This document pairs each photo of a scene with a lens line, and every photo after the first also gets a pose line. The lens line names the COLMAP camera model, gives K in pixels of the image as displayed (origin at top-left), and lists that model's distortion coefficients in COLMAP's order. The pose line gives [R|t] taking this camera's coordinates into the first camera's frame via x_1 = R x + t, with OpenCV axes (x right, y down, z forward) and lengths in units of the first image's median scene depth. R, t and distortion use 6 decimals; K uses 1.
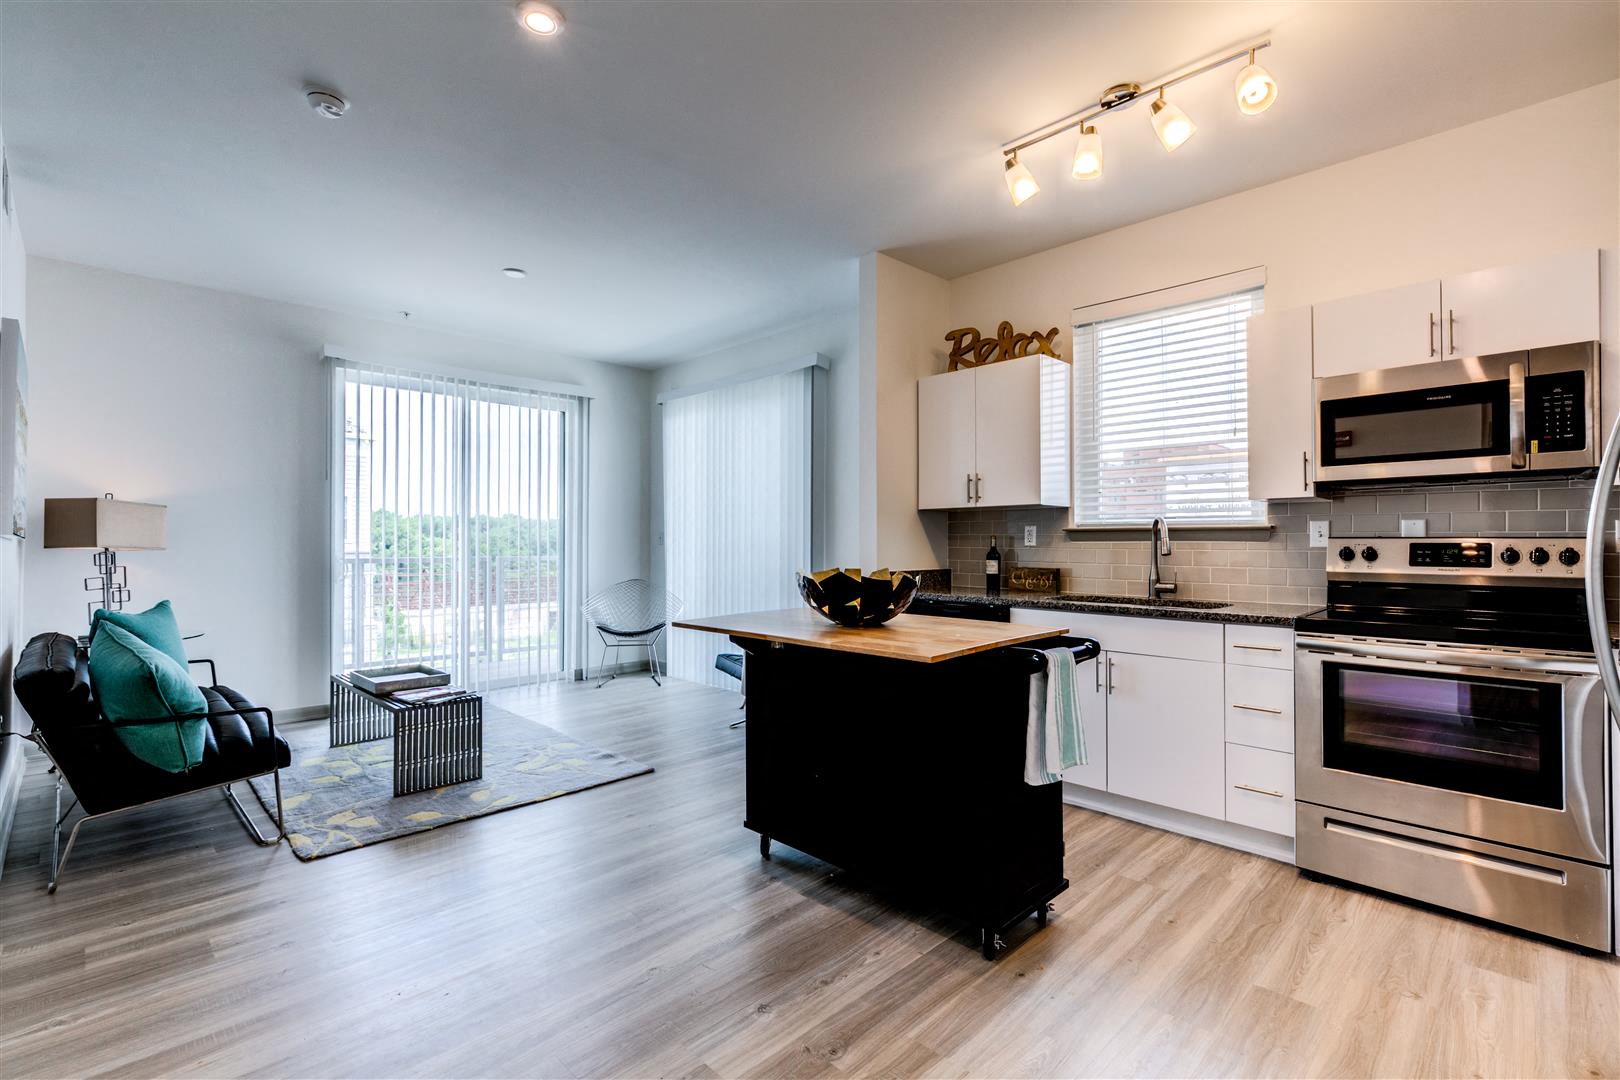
lens RADIAL K [[735.6, 0, 818.8], [0, 735.6, 534.9], [0, 0, 1]] dist [0.002736, 0.000184]
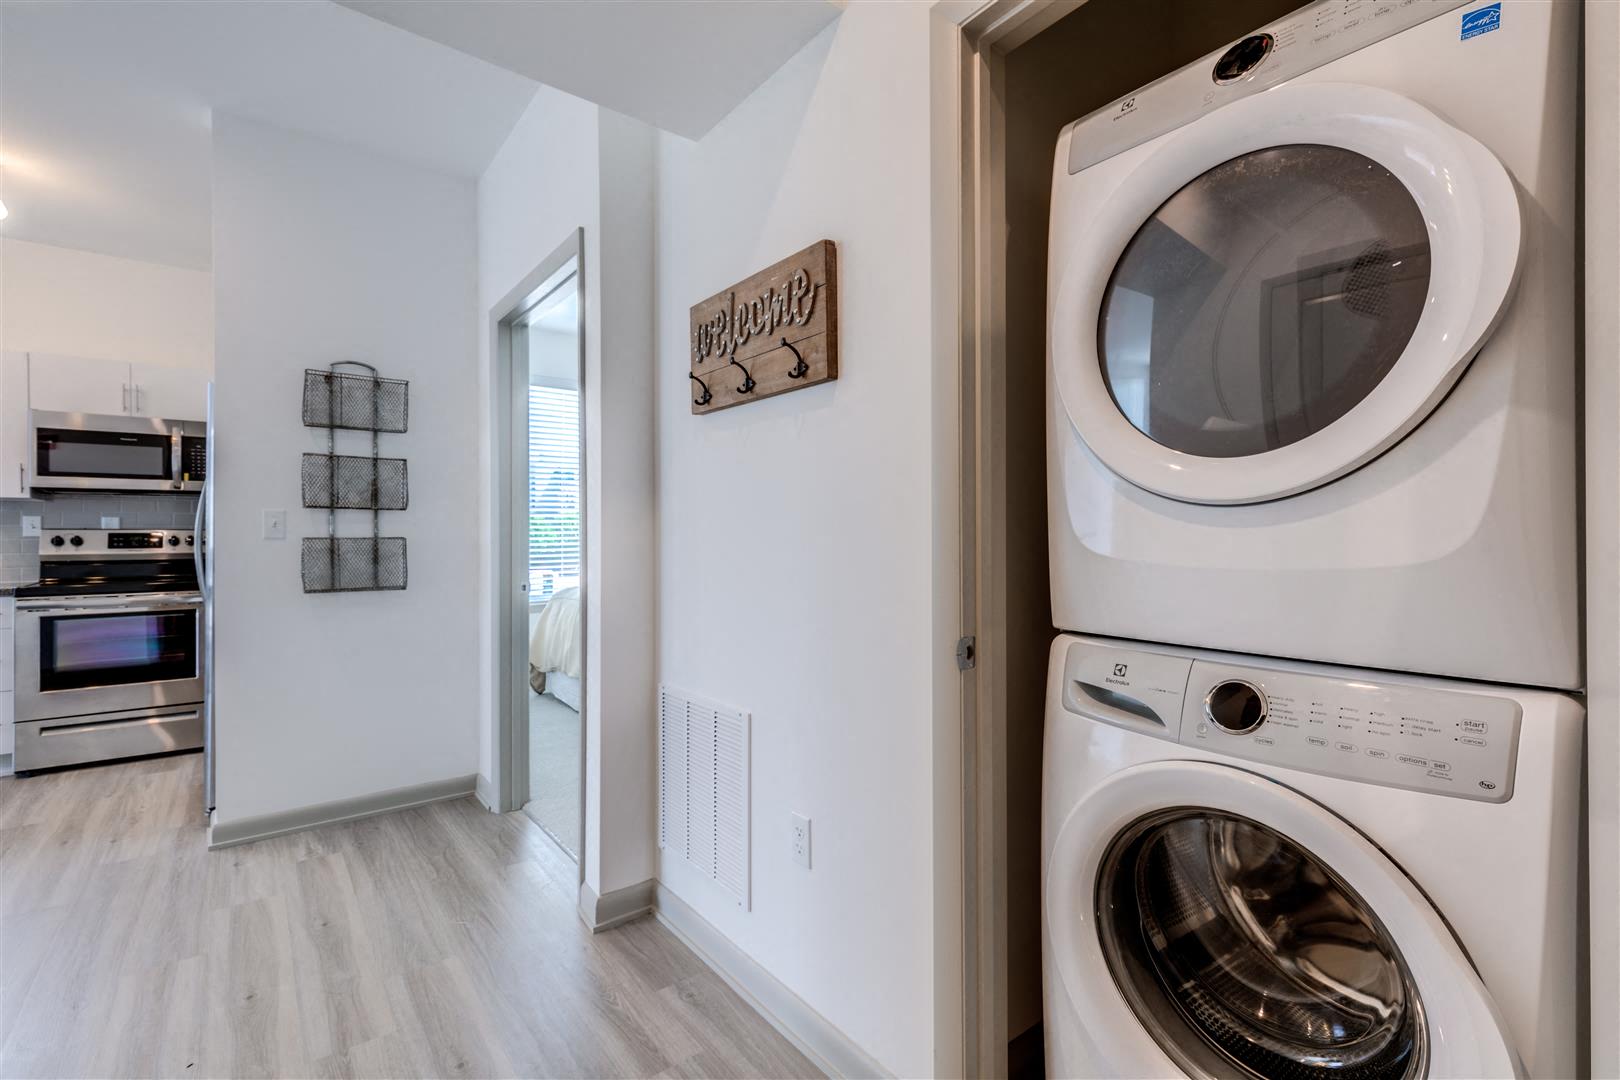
lens RADIAL K [[735.6, 0, 819.4], [0, 735.6, 532.4], [0, 0, 1]] dist [0.002736, 0.000184]
pose [[0.130234, -0.000943, 0.991483, -0.505295], [-0.008960, 0.999958, 0.002128, -0.006078], [-0.991443, -0.009161, 0.130220, -0.640980]]
